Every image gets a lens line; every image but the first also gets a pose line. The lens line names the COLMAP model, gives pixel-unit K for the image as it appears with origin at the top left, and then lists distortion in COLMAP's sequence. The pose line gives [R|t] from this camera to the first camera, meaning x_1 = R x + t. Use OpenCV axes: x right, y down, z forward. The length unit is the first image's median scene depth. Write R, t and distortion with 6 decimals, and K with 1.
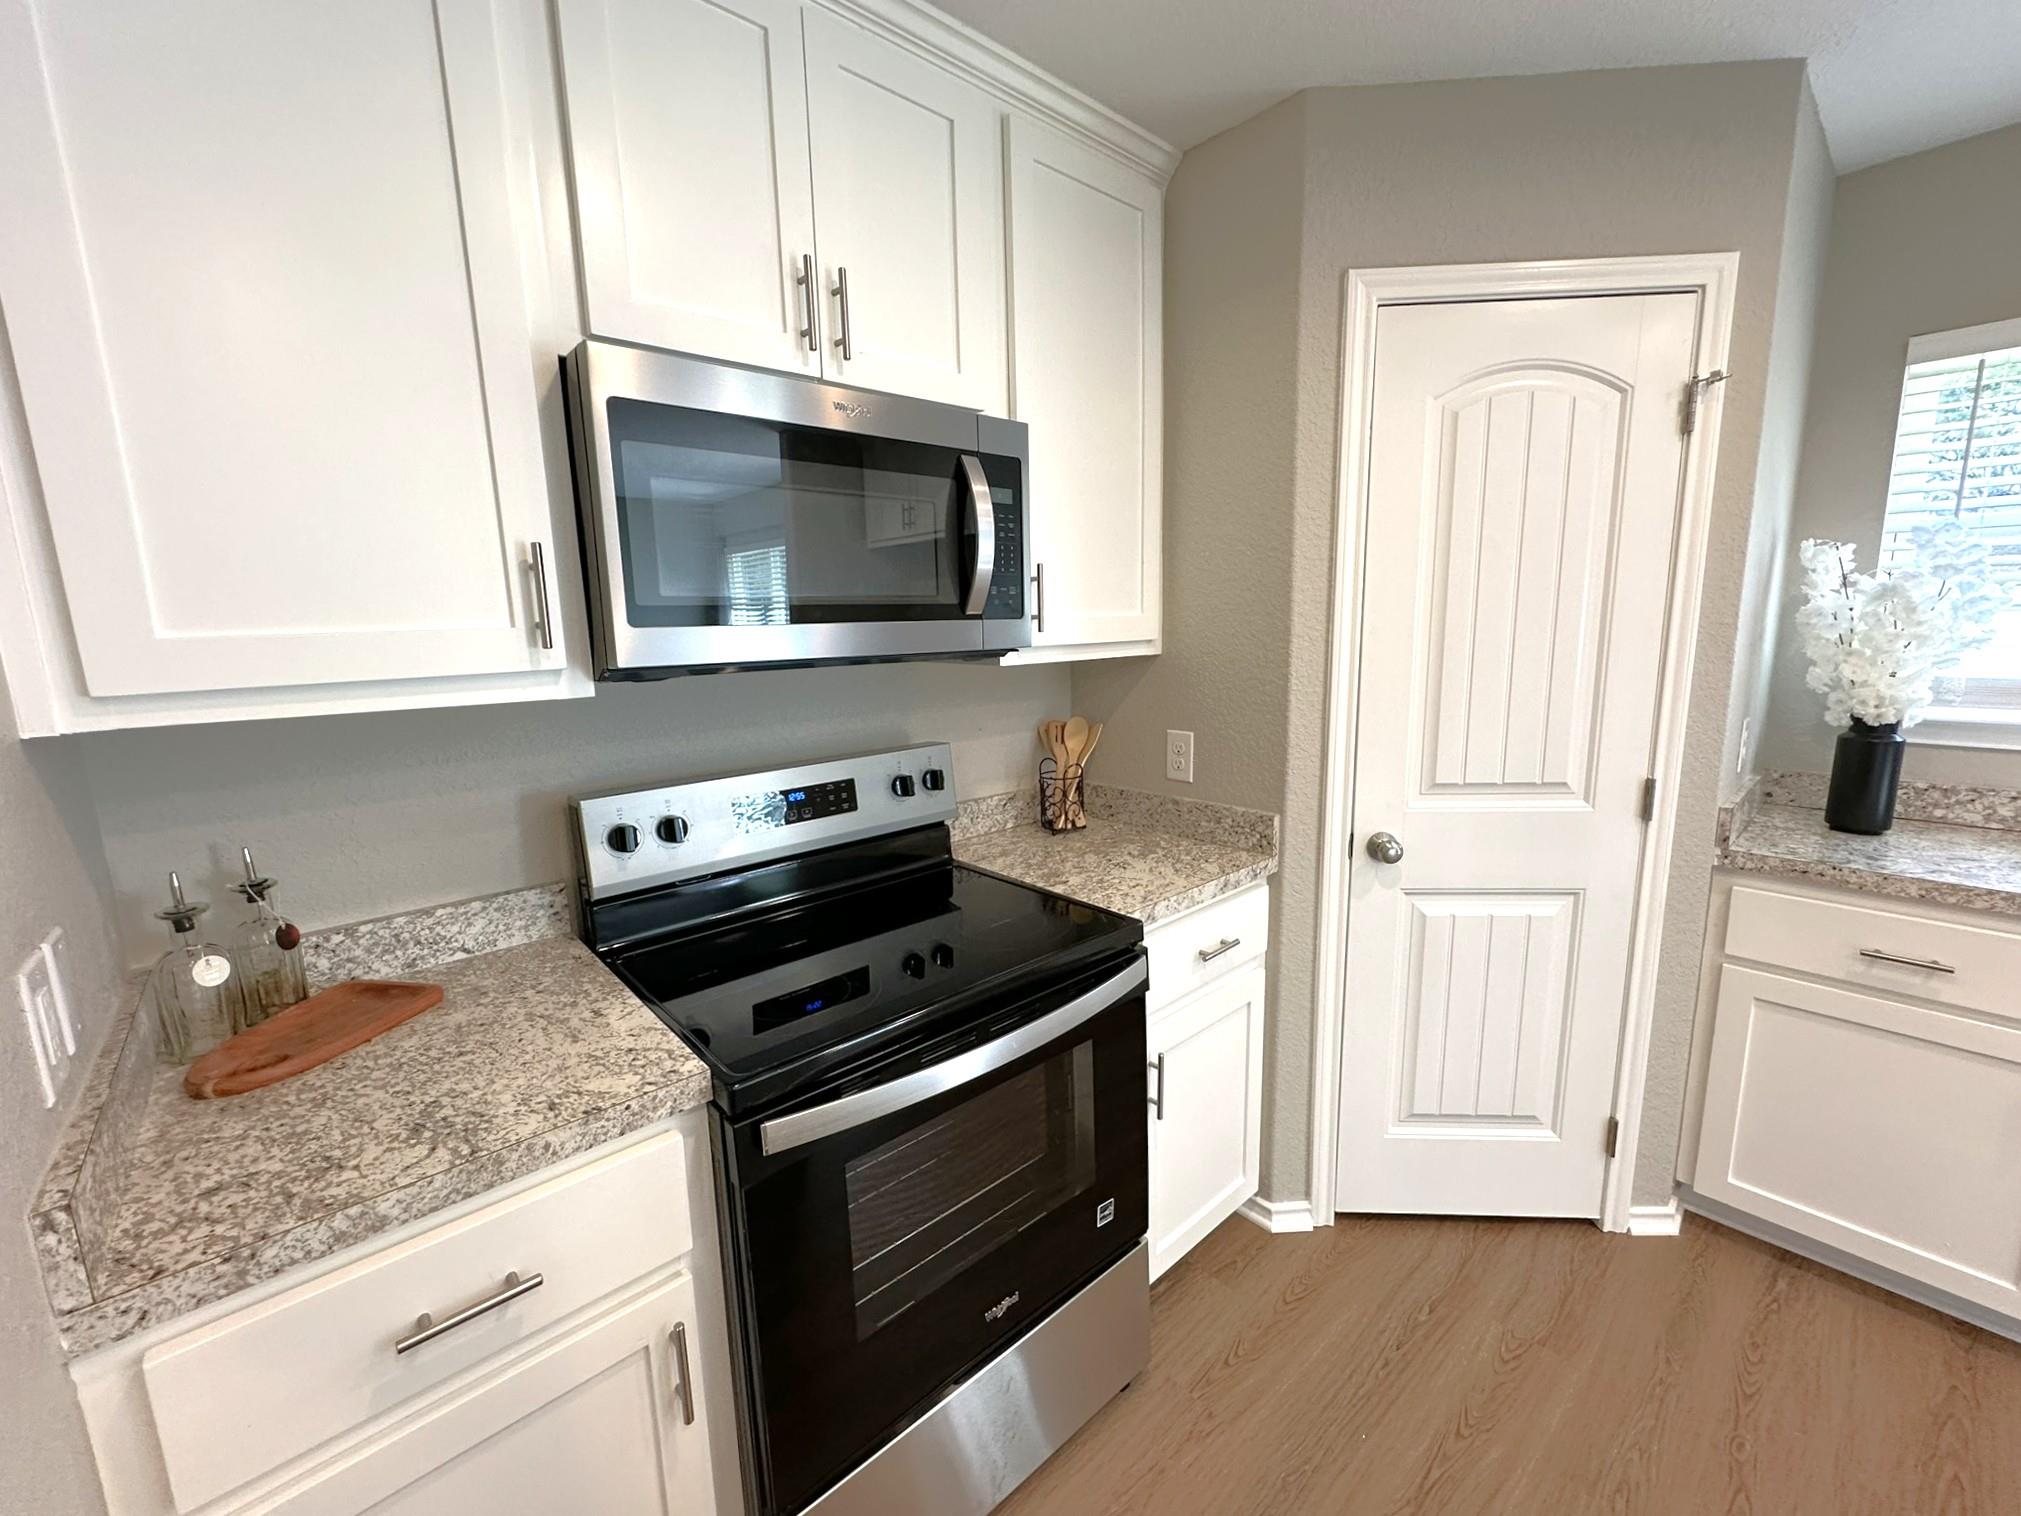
lens RADIAL K [[815.9, 0, 1010.5], [0, 815.9, 758.0], [0, 0, 1]] dist [-0.001566, -0.000203]
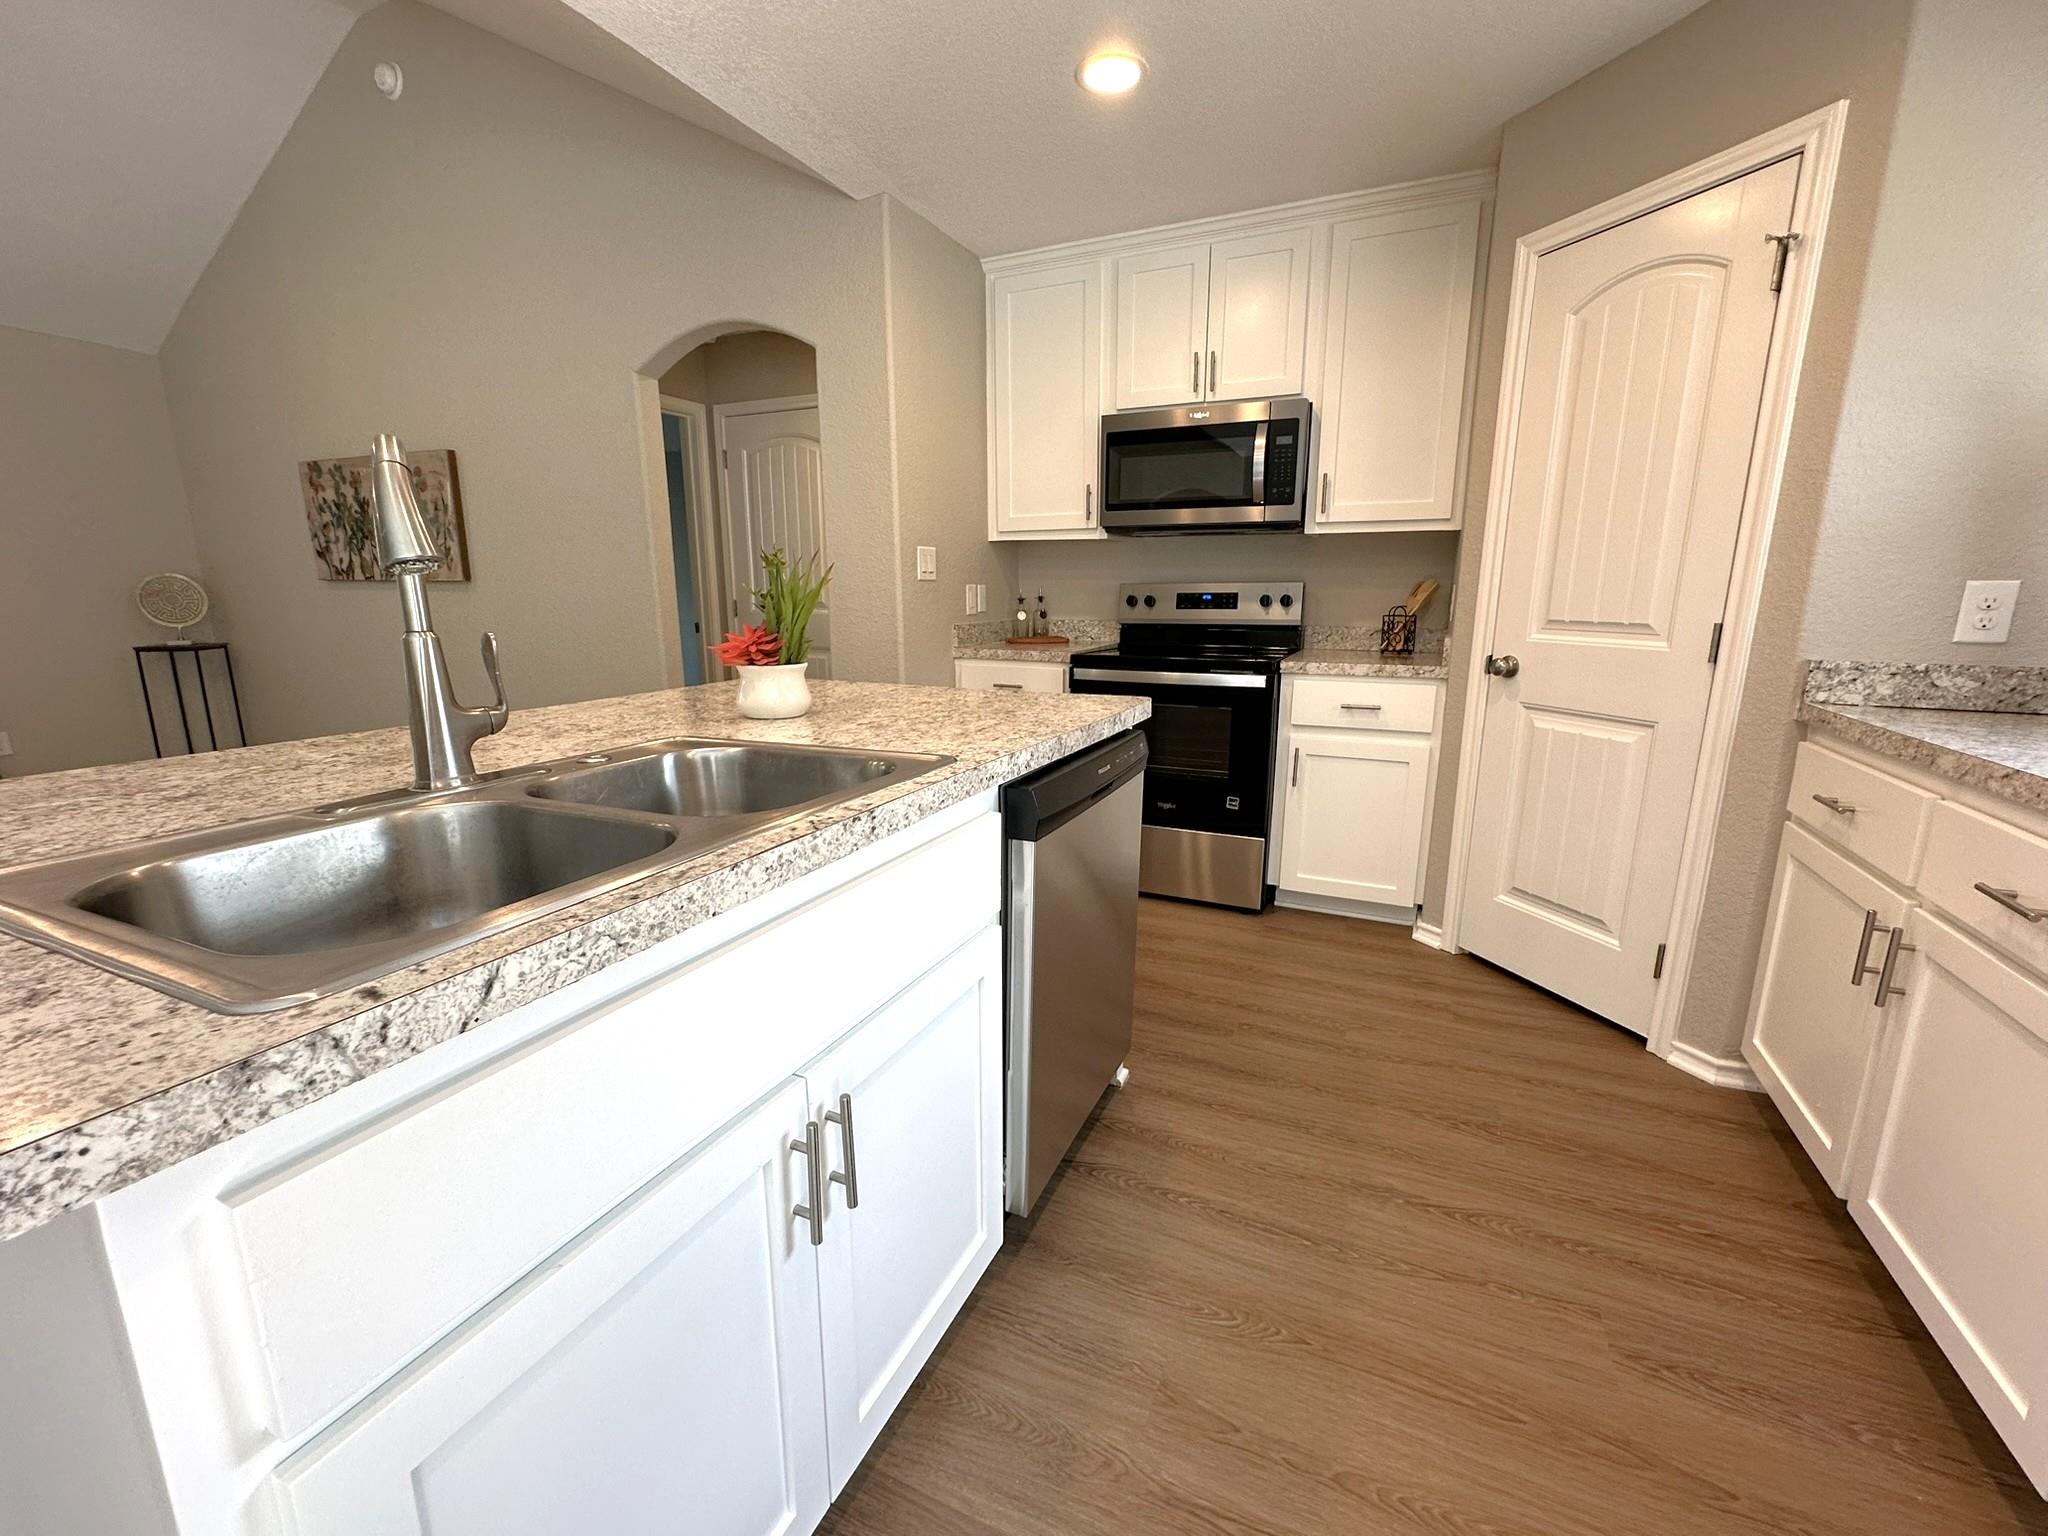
lens RADIAL K [[851.8, 0, 1024.0], [0, 851.8, 768.0], [0, 0, 1]] dist [0.000528, 0.000006]
pose [[0.392929, 0.215096, -0.894058, 1.560601], [-0.163999, 0.973063, 0.162027, 0.190868], [0.904826, 0.082959, 0.417620, -0.309935]]
